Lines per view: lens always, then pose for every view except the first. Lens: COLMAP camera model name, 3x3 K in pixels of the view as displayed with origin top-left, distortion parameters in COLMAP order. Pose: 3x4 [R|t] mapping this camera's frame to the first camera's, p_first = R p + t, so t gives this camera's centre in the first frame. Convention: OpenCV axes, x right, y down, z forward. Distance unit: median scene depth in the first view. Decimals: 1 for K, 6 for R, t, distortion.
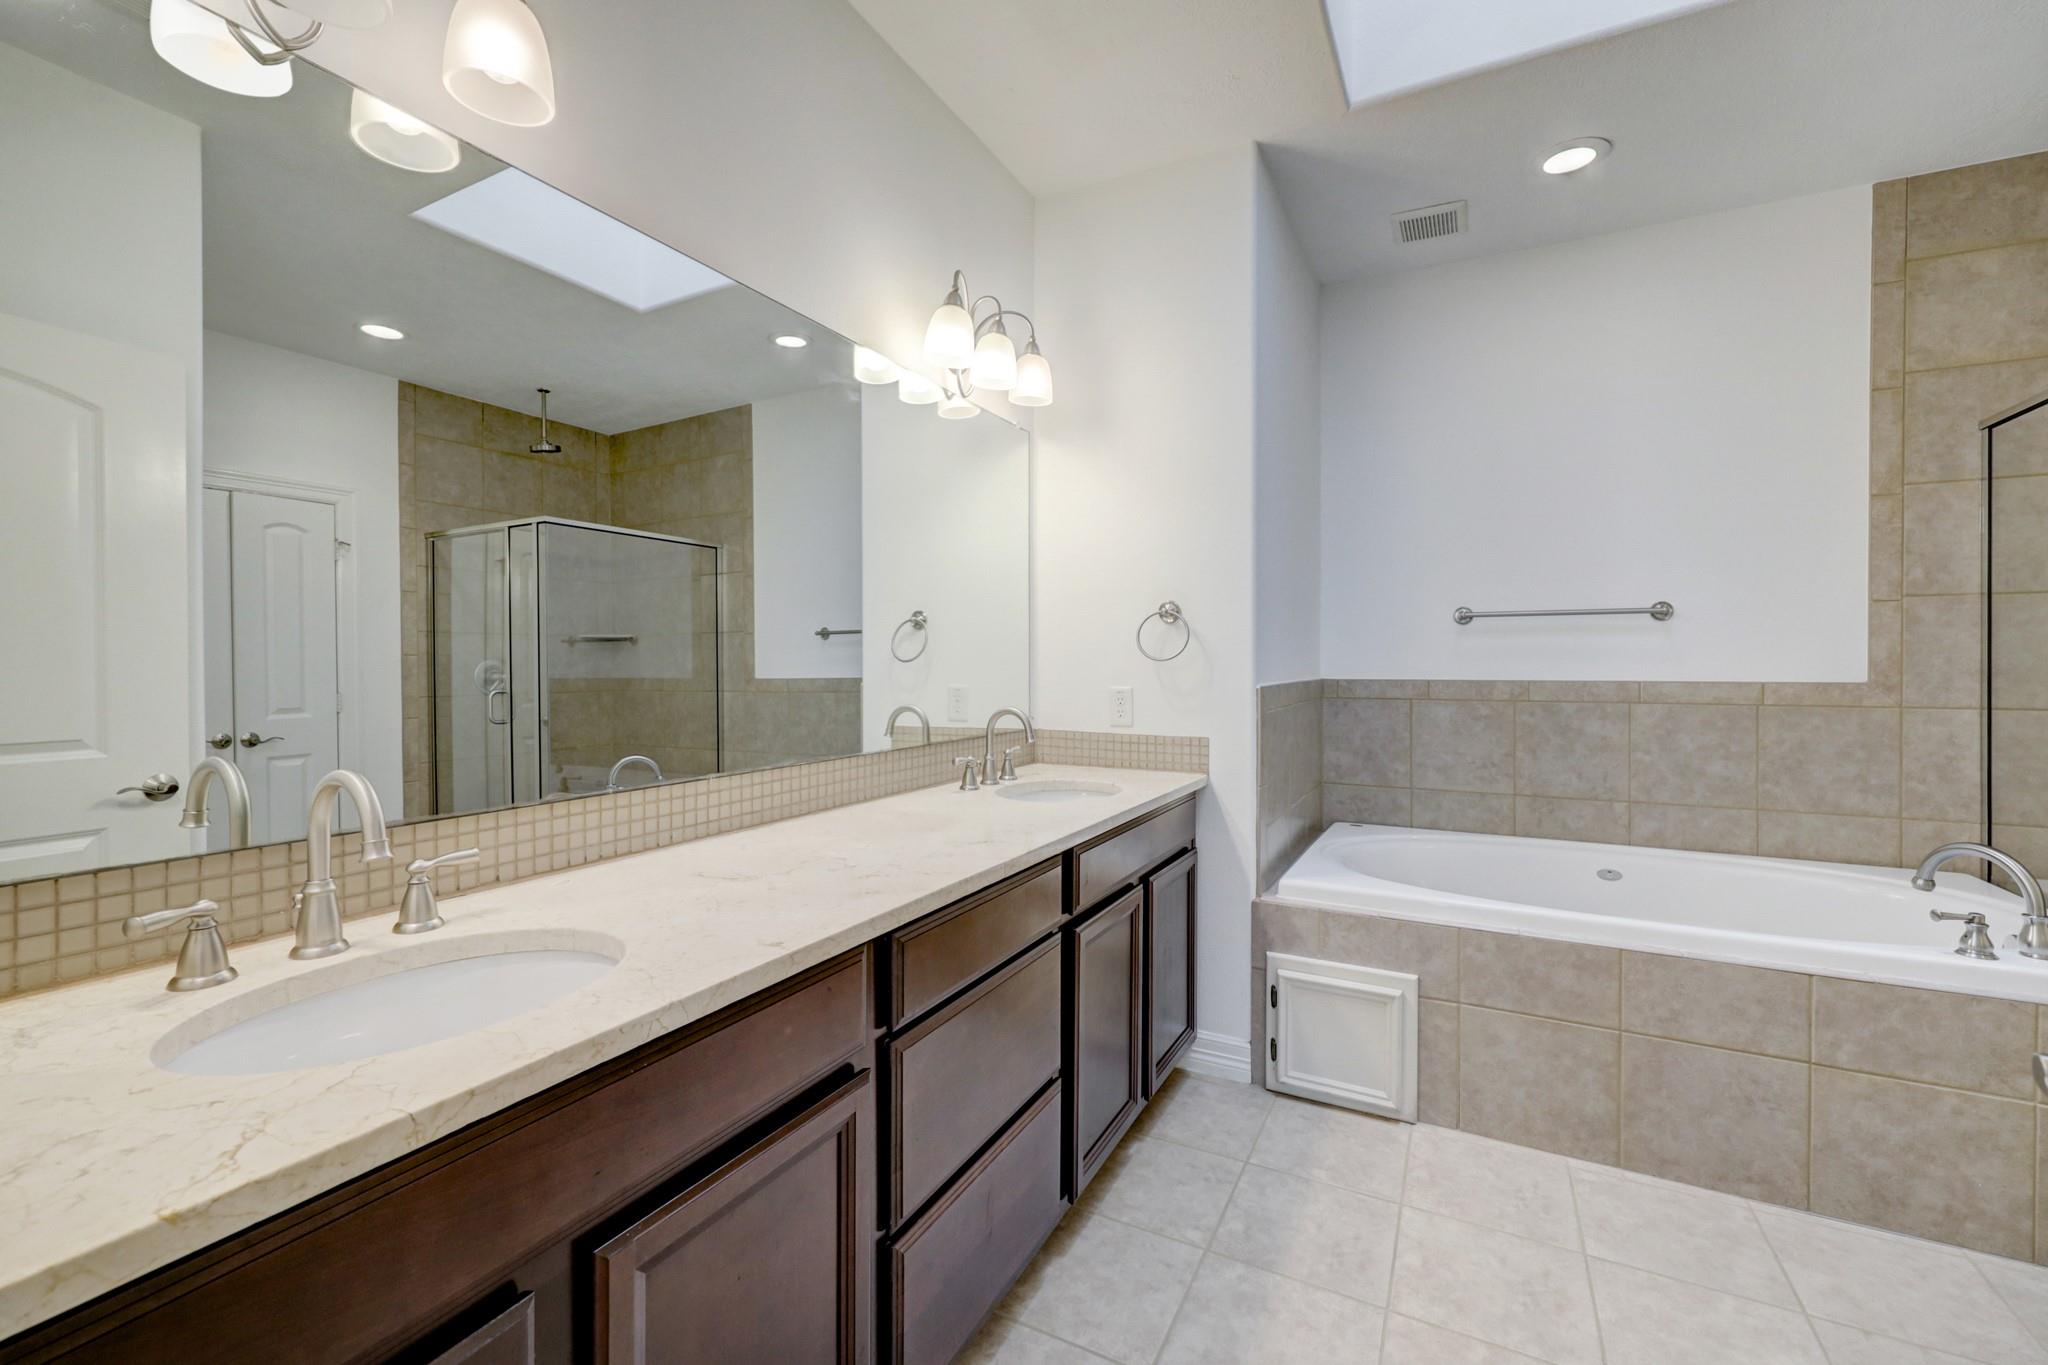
lens RADIAL K [[842.6, 0, 1032.4], [0, 842.6, 666.9], [0, 0, 1]] dist [0.000156, -0.000029]
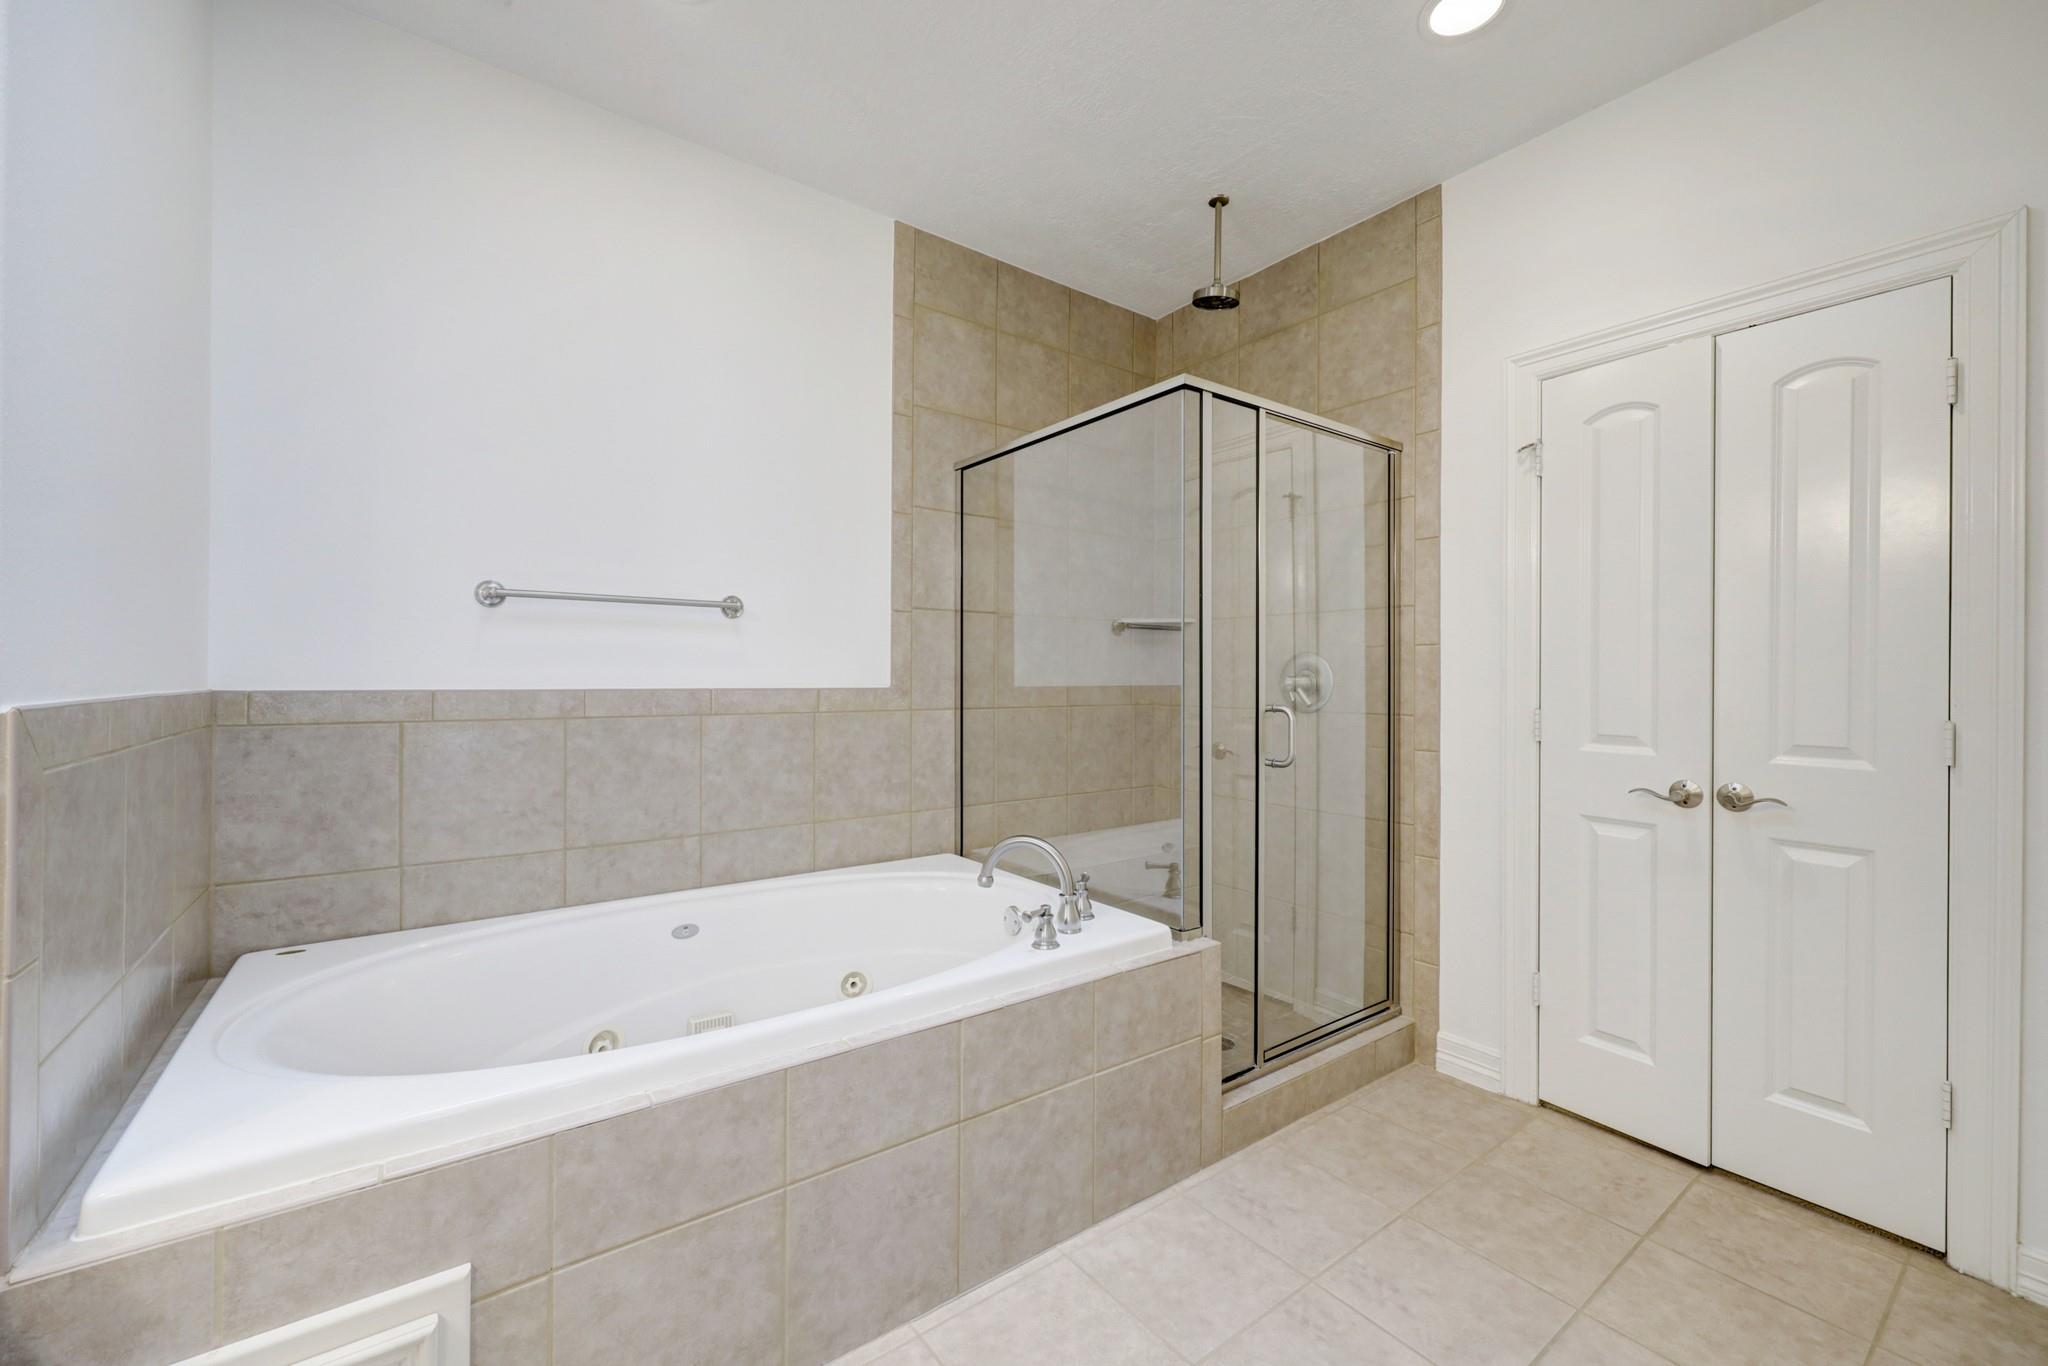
lens RADIAL K [[828.9, 0, 1014.0], [0, 828.9, 676.5], [0, 0, 1]] dist [-0.001934, -0.000177]
pose [[0.441689, 0.004867, 0.897155, 0.122977], [0.000464, 0.999984, -0.005654, 0.010342], [-0.897168, 0.002914, 0.441680, 0.392275]]
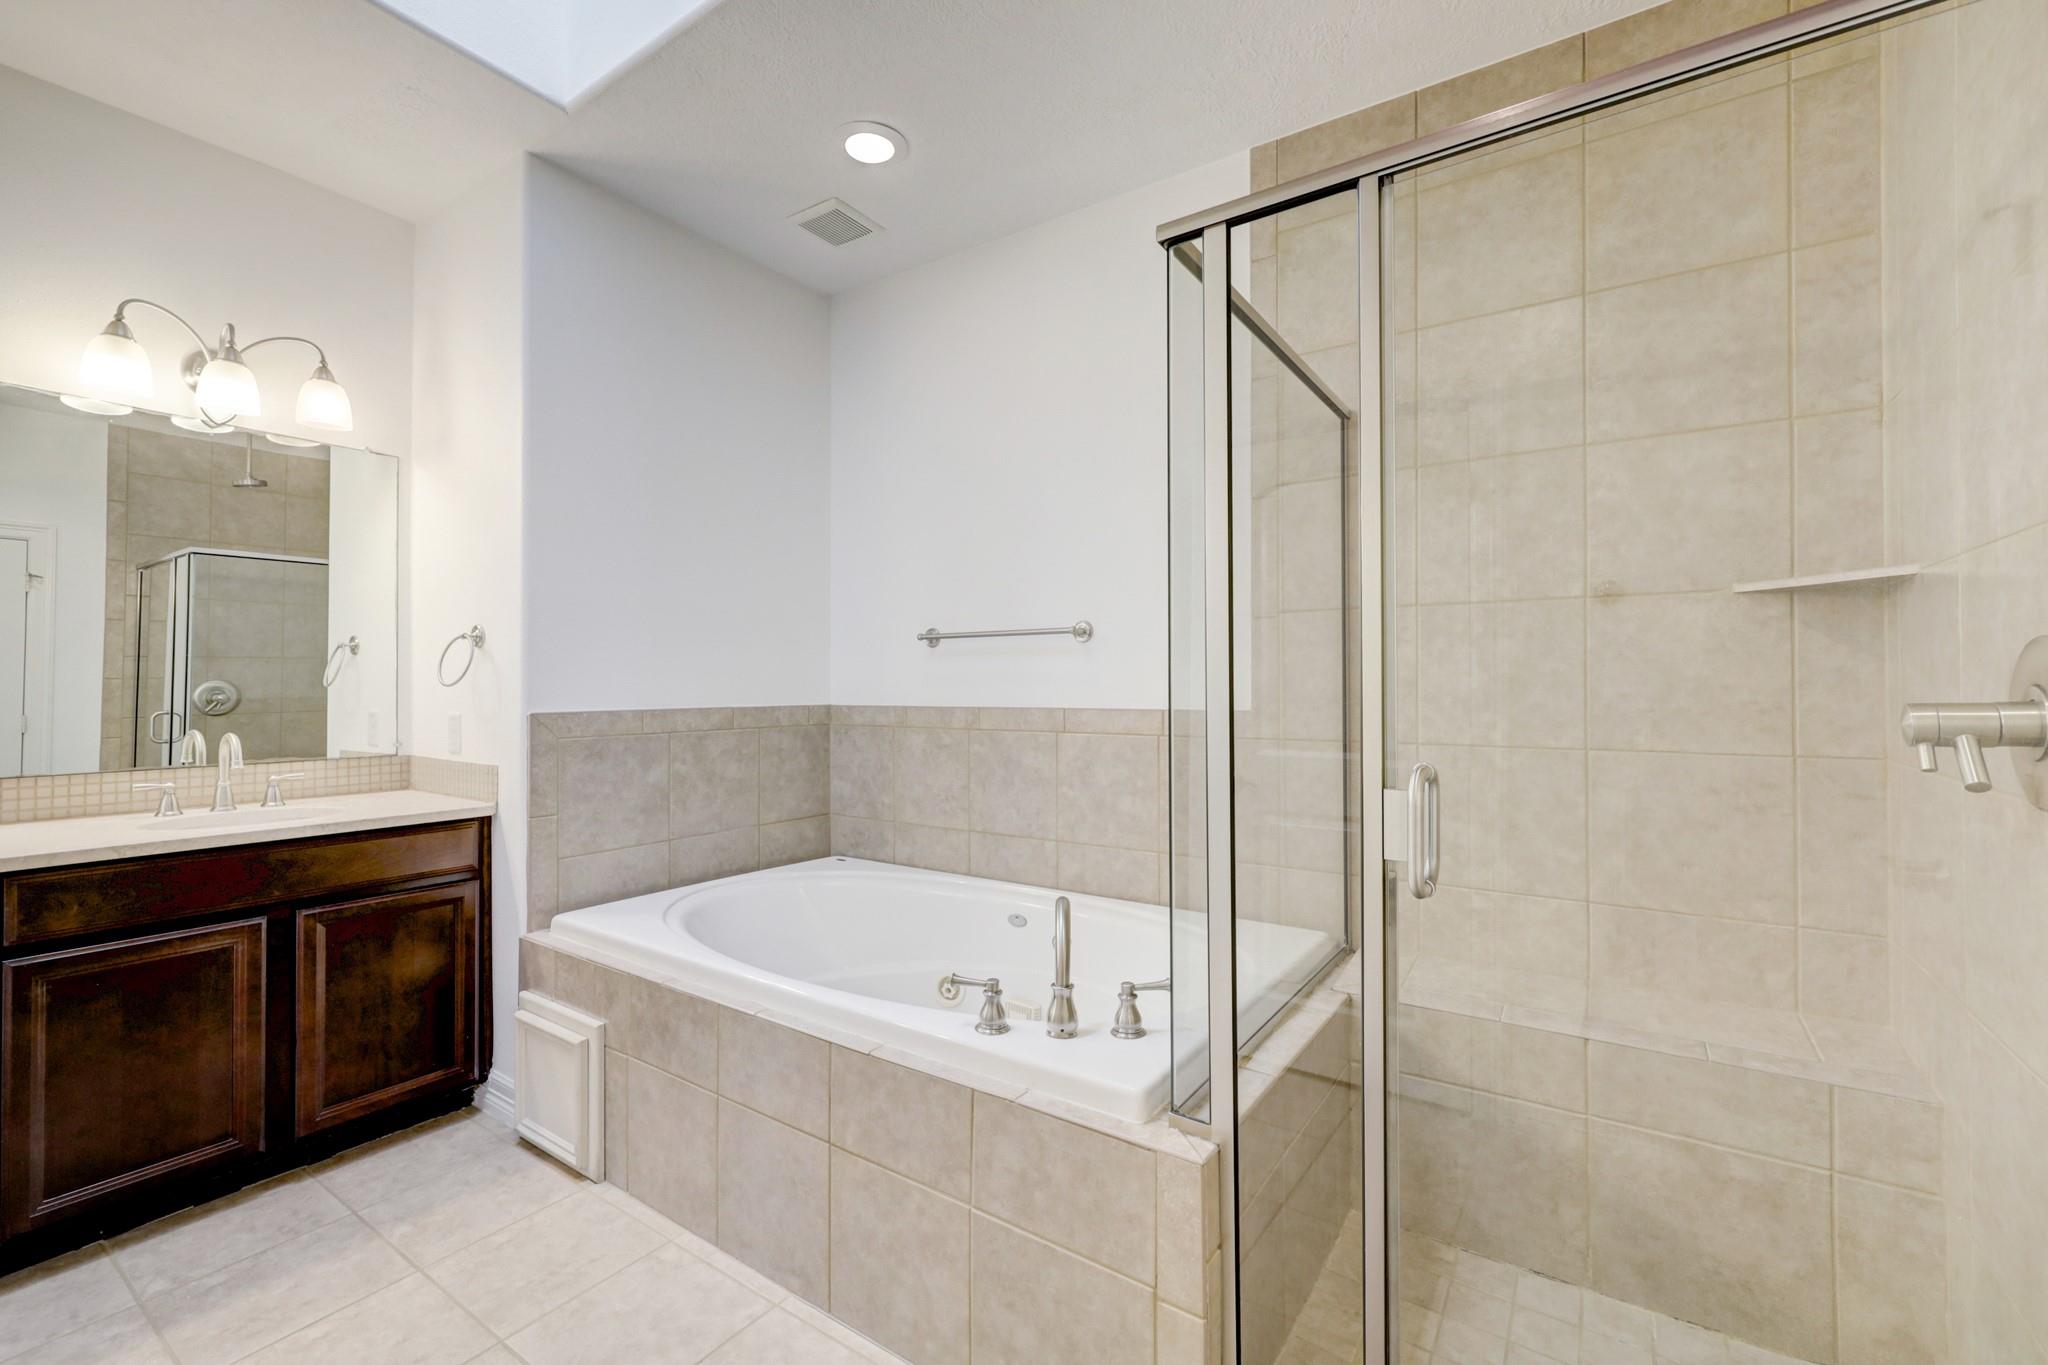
lens RADIAL K [[850.9, 0, 1040.7], [0, 850.9, 674.8], [0, 0, 1]] dist [0.000628, 0.000500]
pose [[0.993683, -0.001127, -0.112221, 0.854254], [-0.000699, 0.999868, -0.016234, -0.004310], [0.112225, 0.016210, 0.993551, 0.089954]]
